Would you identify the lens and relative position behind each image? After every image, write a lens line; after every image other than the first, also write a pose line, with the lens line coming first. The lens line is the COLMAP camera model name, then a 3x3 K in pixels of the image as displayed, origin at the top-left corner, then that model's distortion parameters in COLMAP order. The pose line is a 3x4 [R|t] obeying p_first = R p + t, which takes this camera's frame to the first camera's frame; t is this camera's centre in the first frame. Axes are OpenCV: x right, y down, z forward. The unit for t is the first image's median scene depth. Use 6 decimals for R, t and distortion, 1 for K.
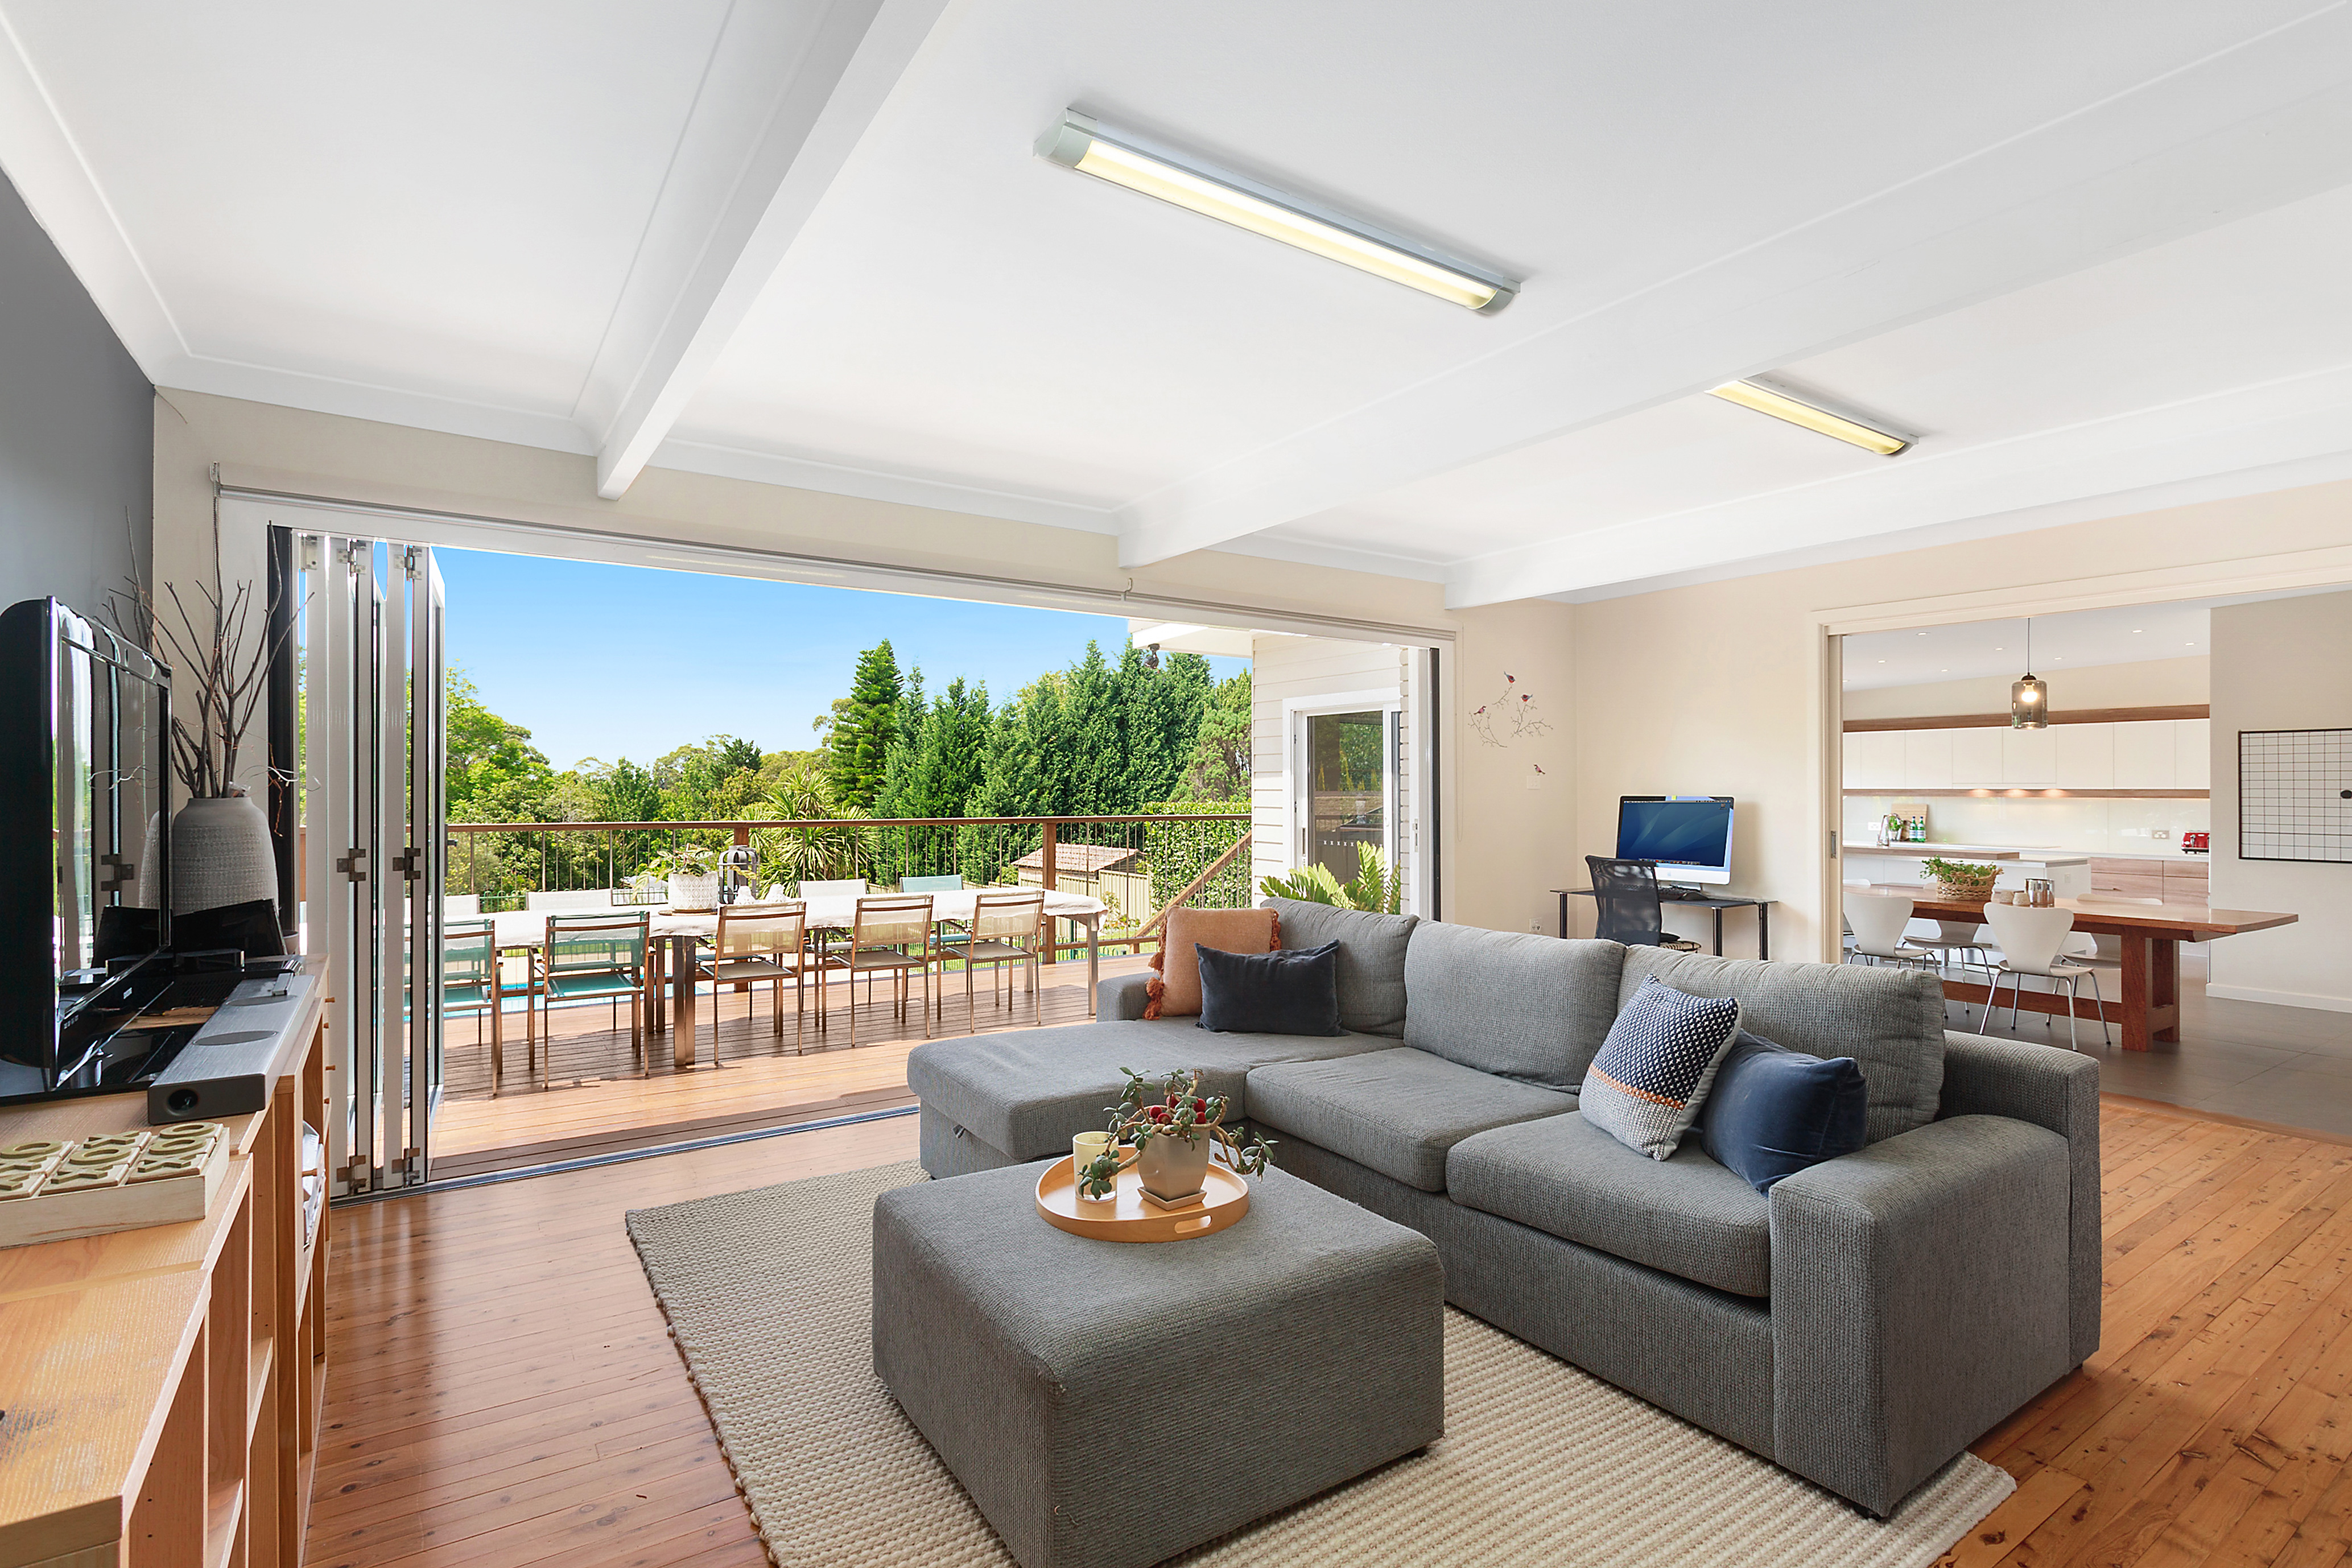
lens RADIAL K [[1130.5, 0, 1176.0], [0, 1130.5, 784.0], [0, 0, 1]] dist [0.001454, 0.000280]
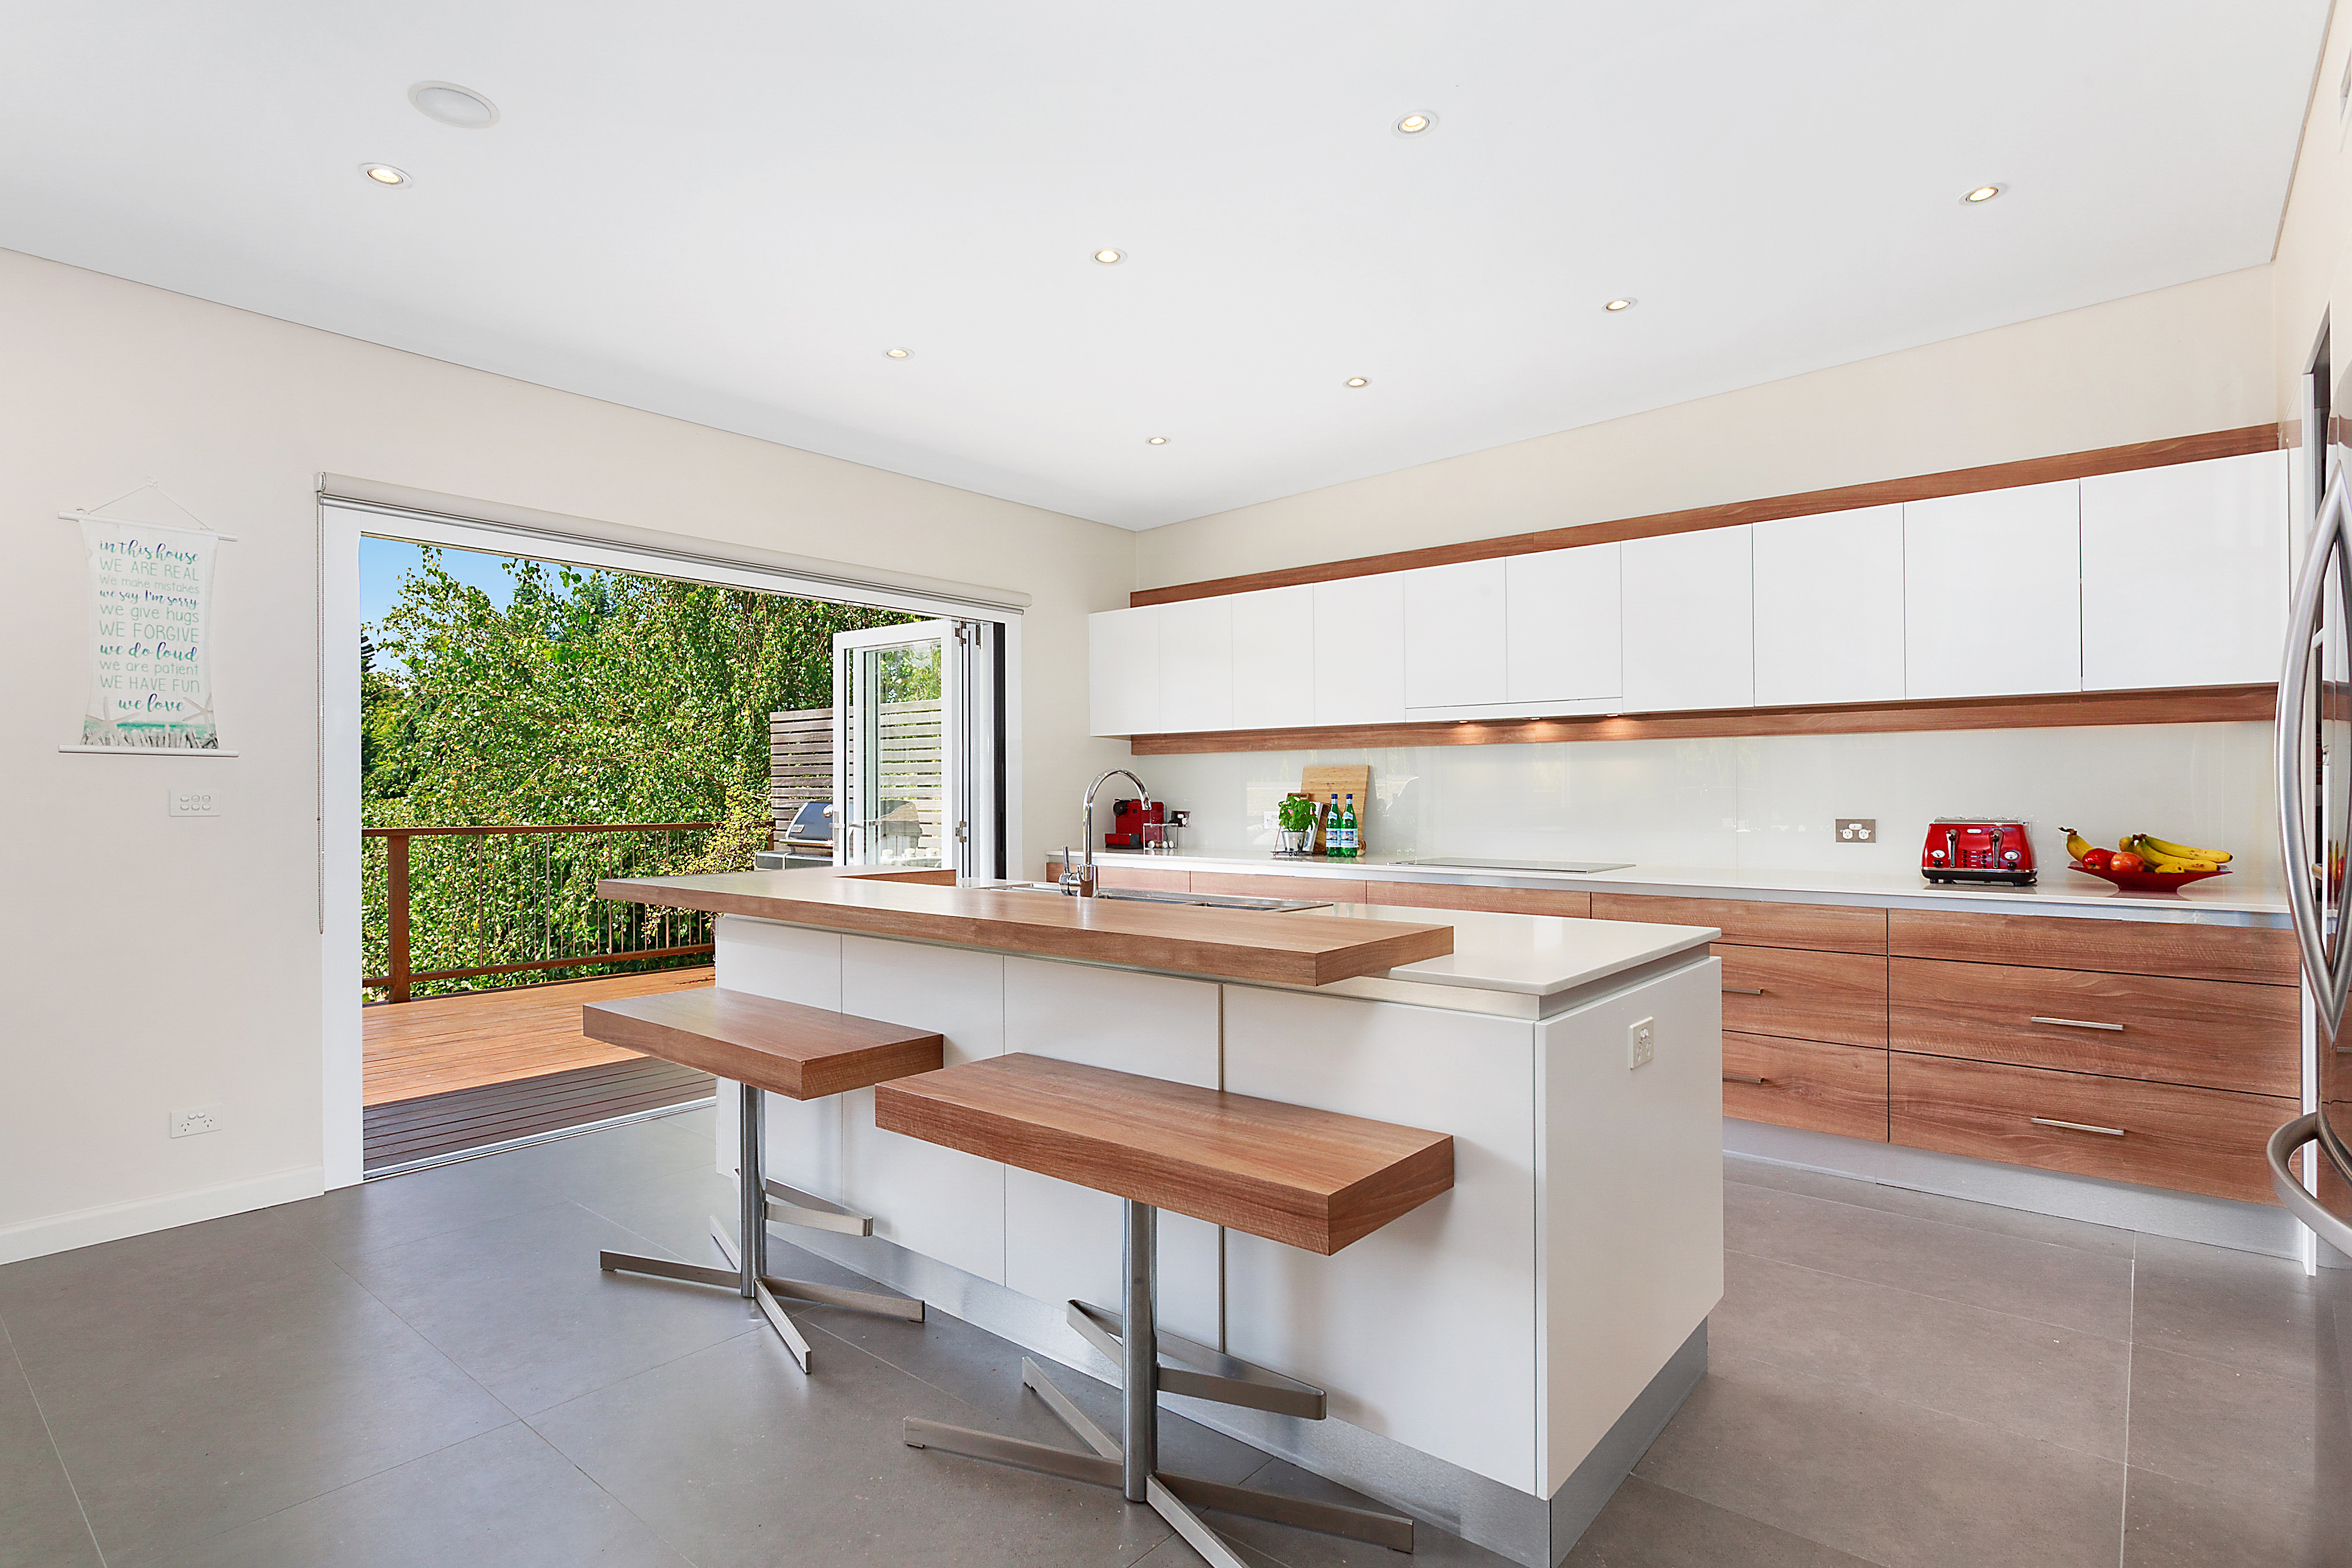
lens RADIAL K [[1194.6, 0, 1176.0], [0, 1194.6, 784.0], [0, 0, 1]] dist [-0.001335, -0.000236]
pose [[0.959586, -0.005590, 0.281361, 0.473038], [0.006116, 0.999981, -0.000990, 0.024883], [-0.281350, 0.002671, 0.959602, 0.597159]]
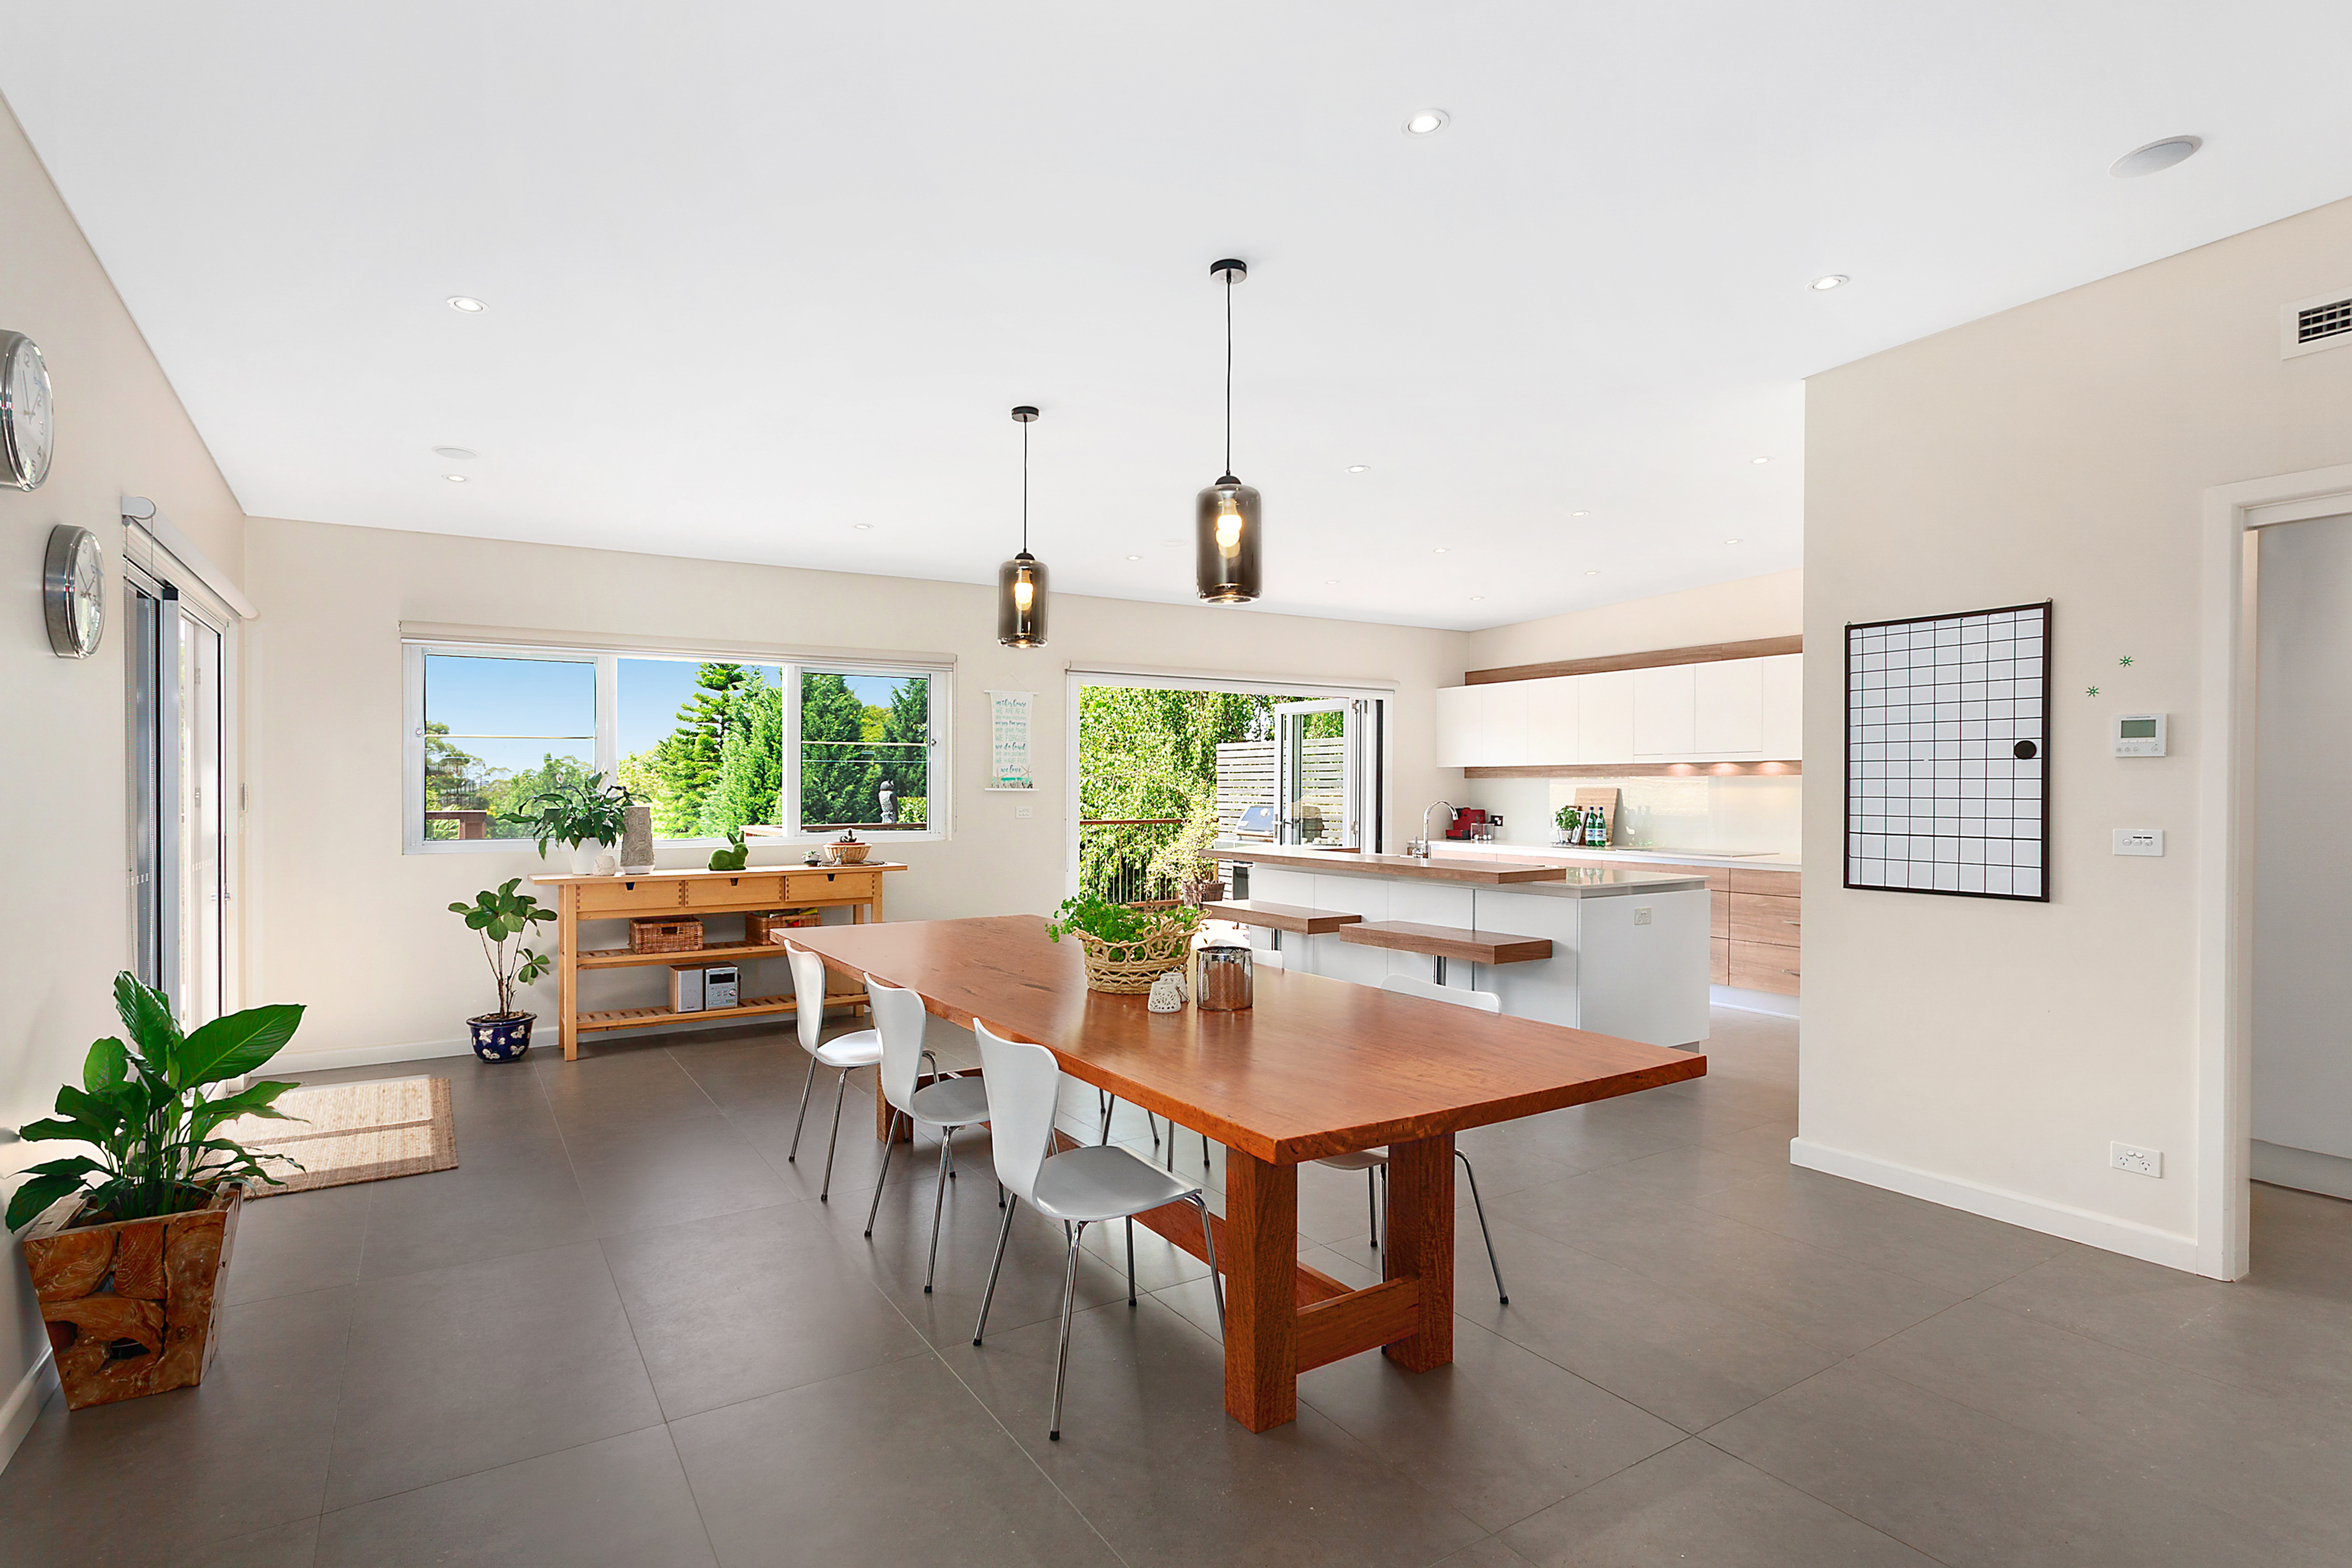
lens RADIAL K [[1194.6, 0, 1176.0], [0, 1194.6, 784.0], [0, 0, 1]] dist [-0.001335, -0.000236]
pose [[0.999811, -0.006705, -0.018252, 0.423807], [0.006757, 0.999973, 0.002789, 0.012025], [0.018233, -0.002912, 0.999830, 0.308862]]
